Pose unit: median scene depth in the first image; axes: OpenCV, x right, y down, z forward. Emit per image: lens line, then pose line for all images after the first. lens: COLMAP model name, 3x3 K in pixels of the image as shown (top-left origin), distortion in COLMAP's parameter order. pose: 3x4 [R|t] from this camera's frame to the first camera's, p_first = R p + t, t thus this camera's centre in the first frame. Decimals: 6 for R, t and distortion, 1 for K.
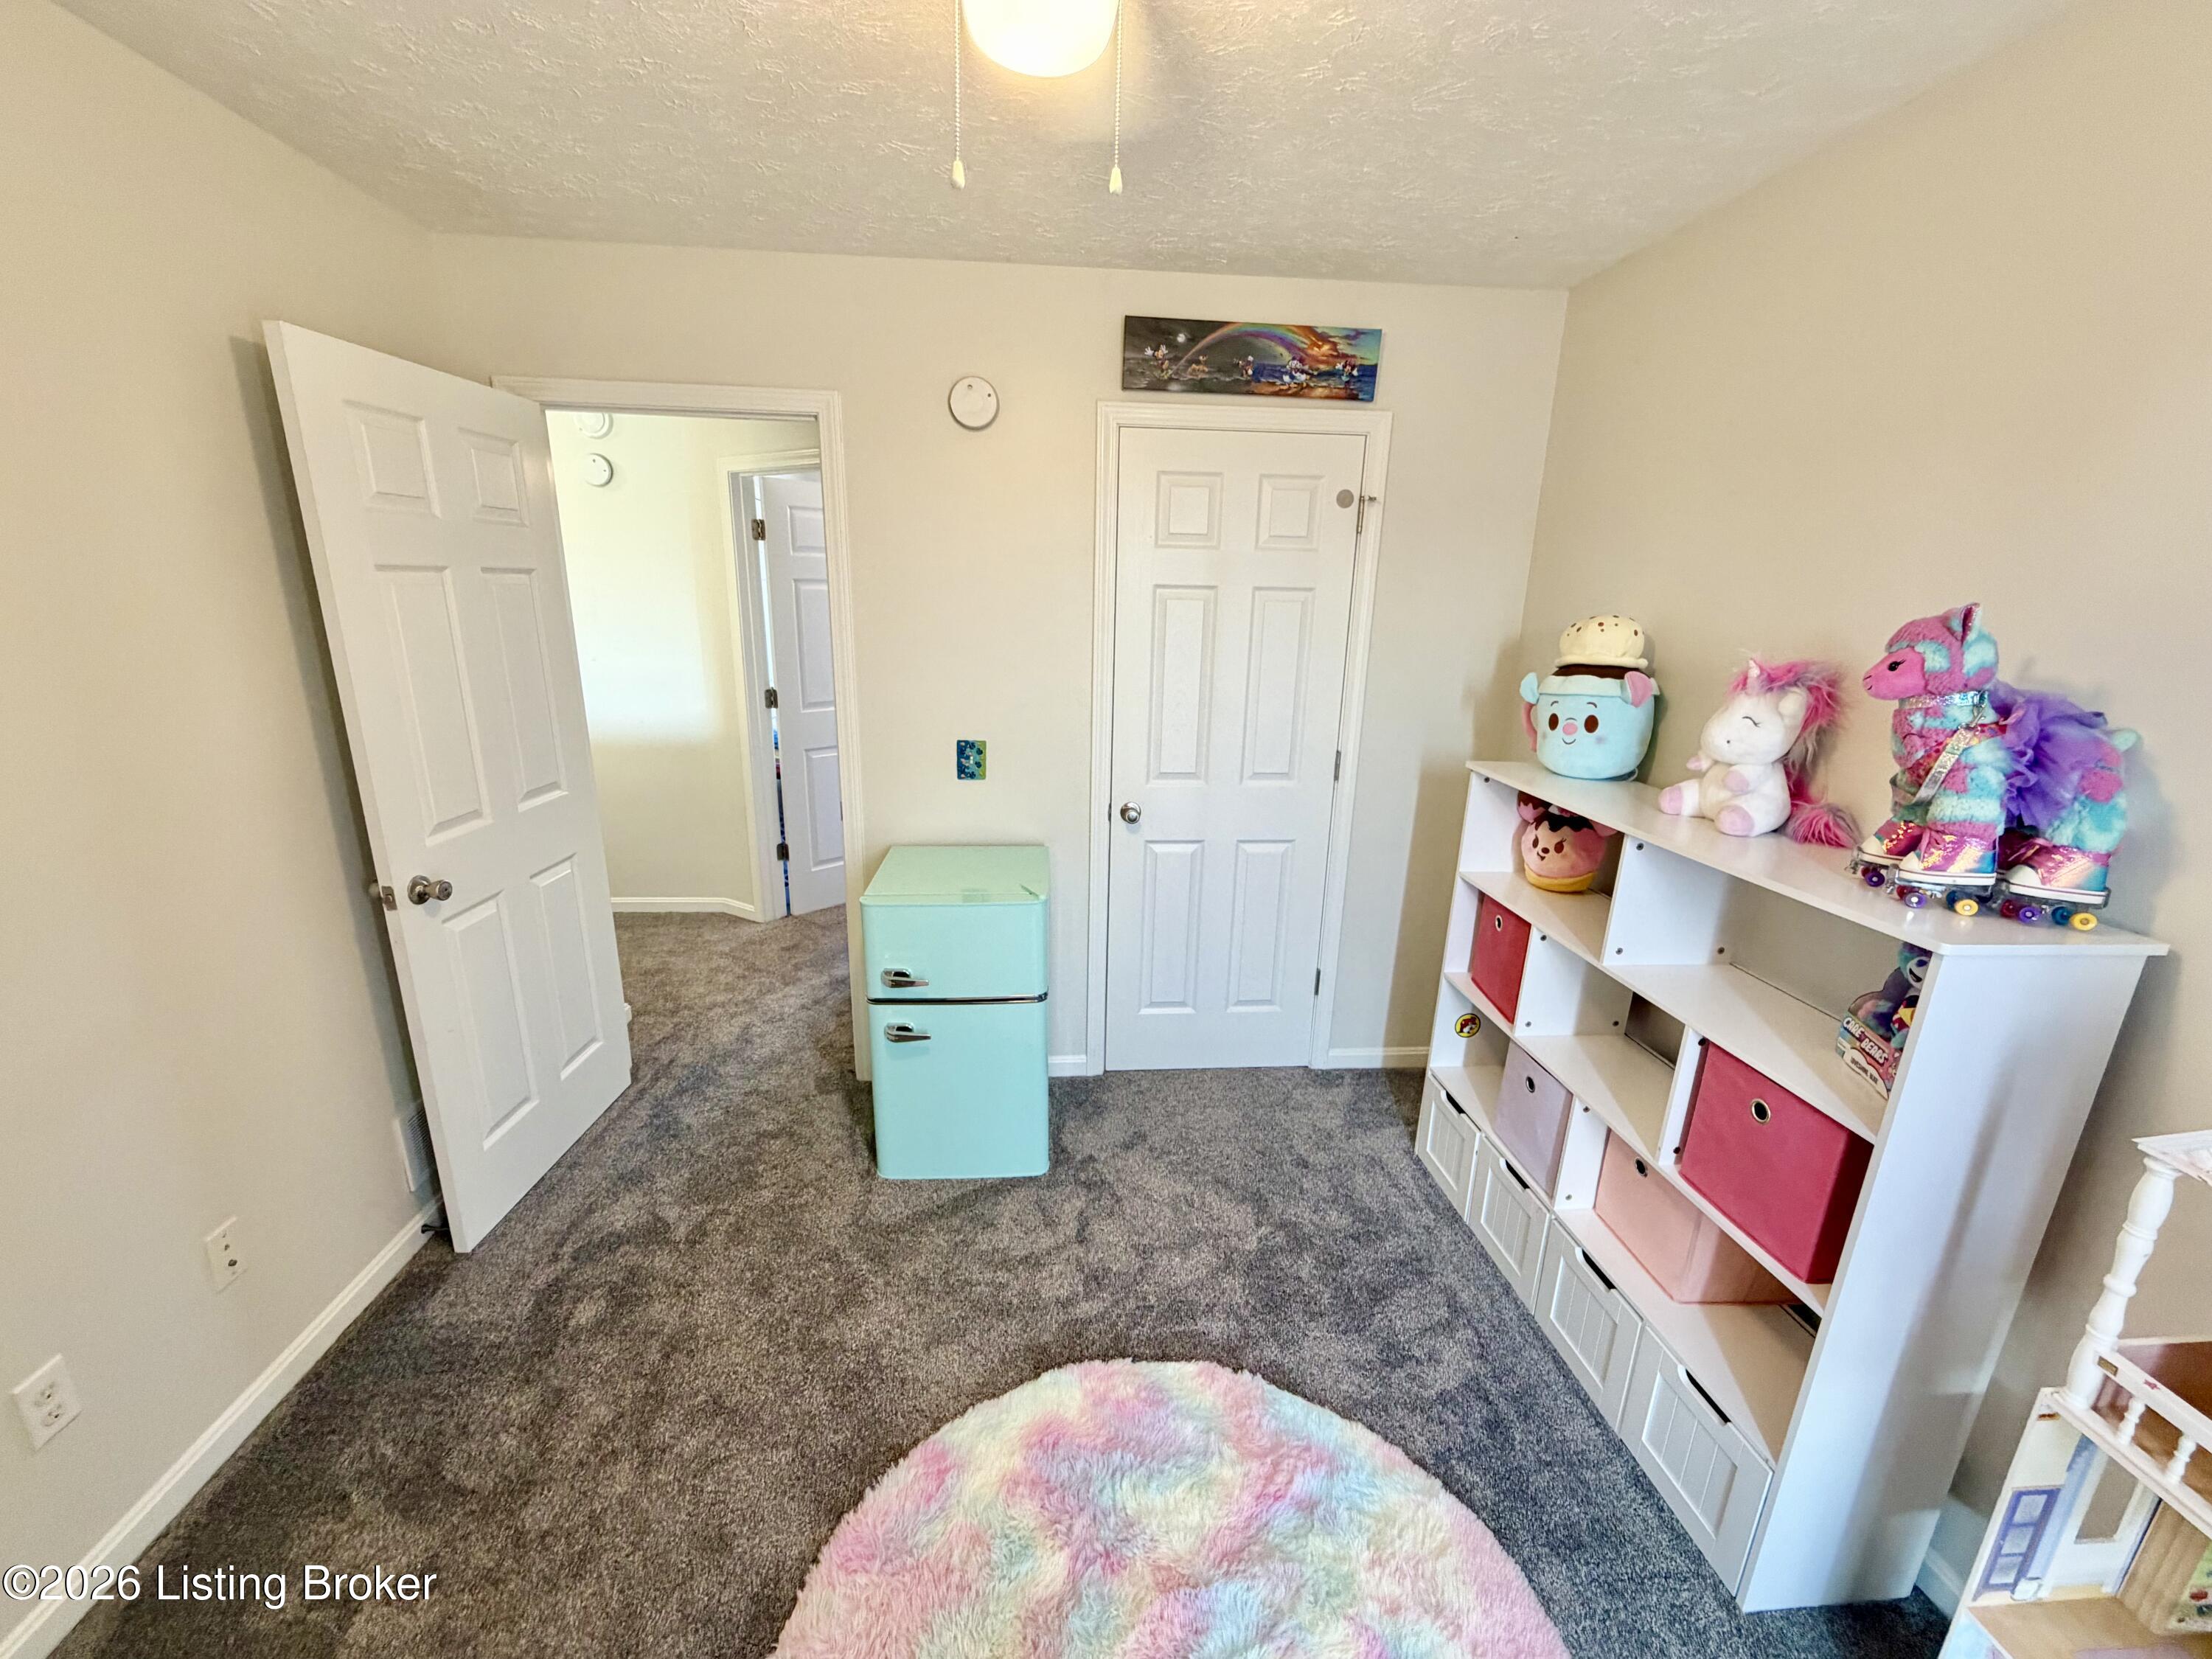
lens RADIAL K [[887.8, 0, 1104.3], [0, 887.8, 827.7], [0, 0, 1]] dist [0.000245, 0.000755]
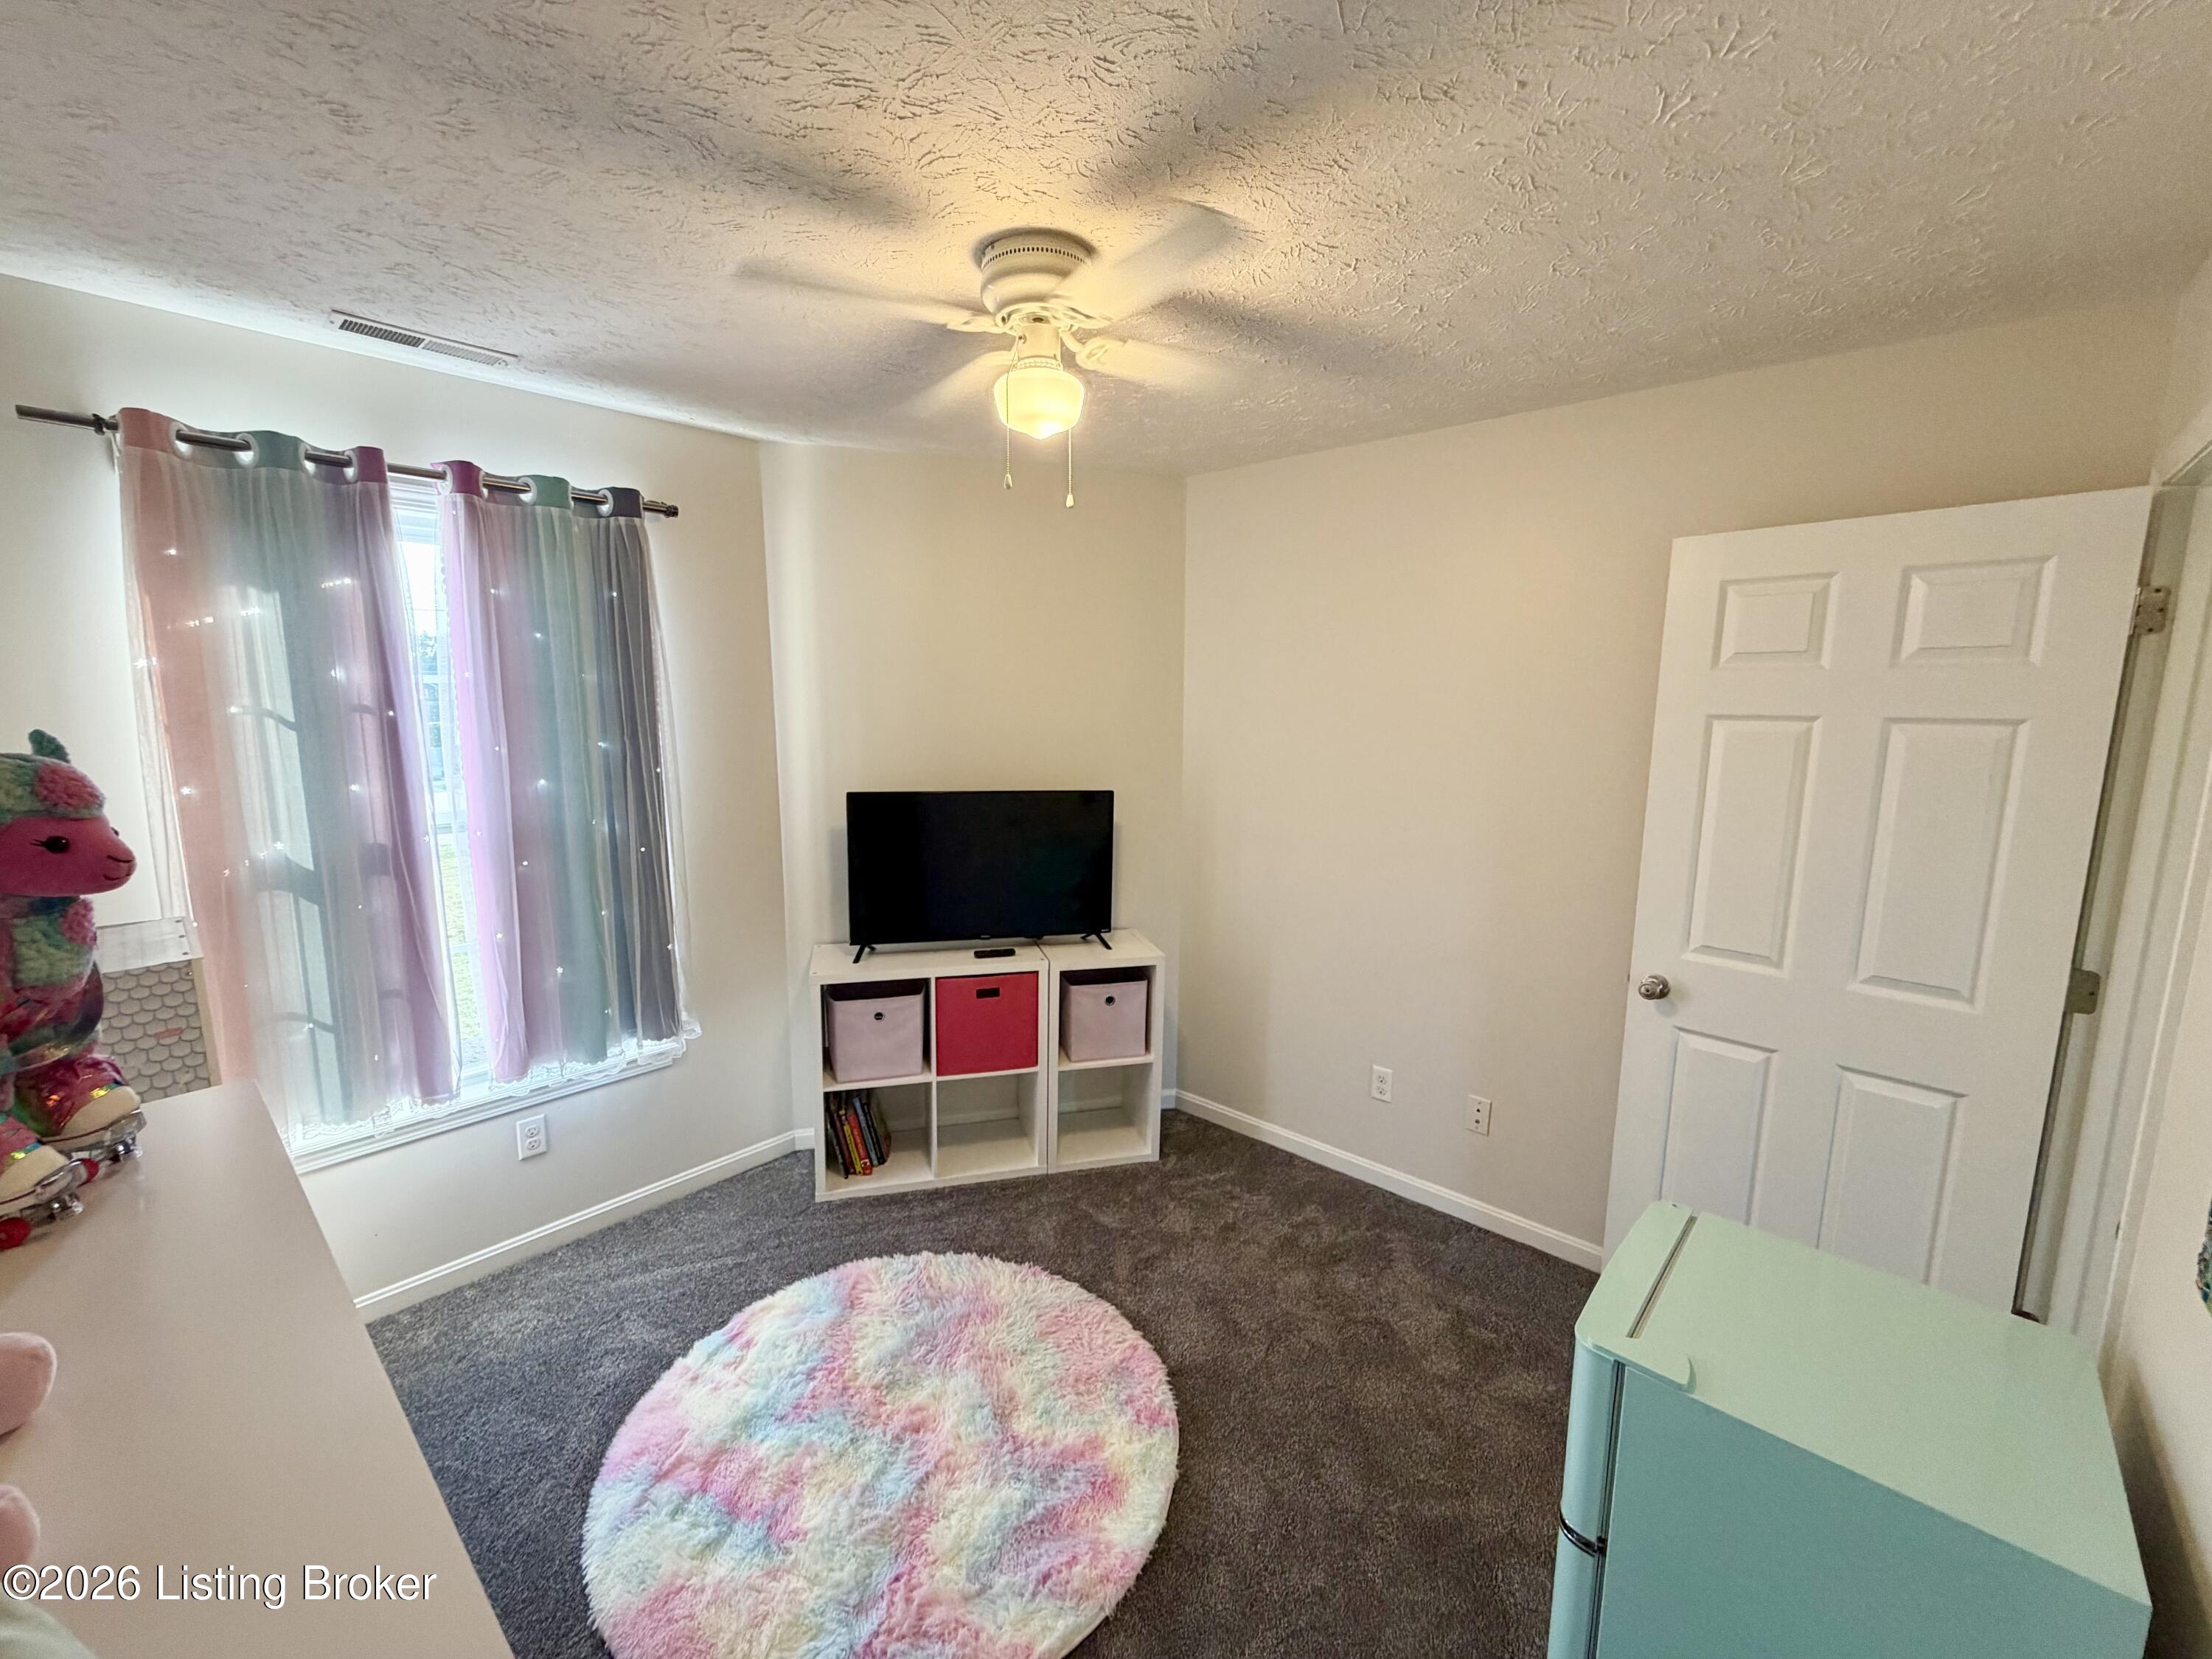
lens RADIAL K [[887.8, 0, 1097.0], [0, 887.8, 827.9], [0, 0, 1]] dist [0.000245, 0.000755]
pose [[-0.728241, 0.075773, -0.681119, 0.542906], [-0.203963, 0.924868, 0.320963, -0.352012], [0.654266, 0.372662, -0.658072, 1.236241]]
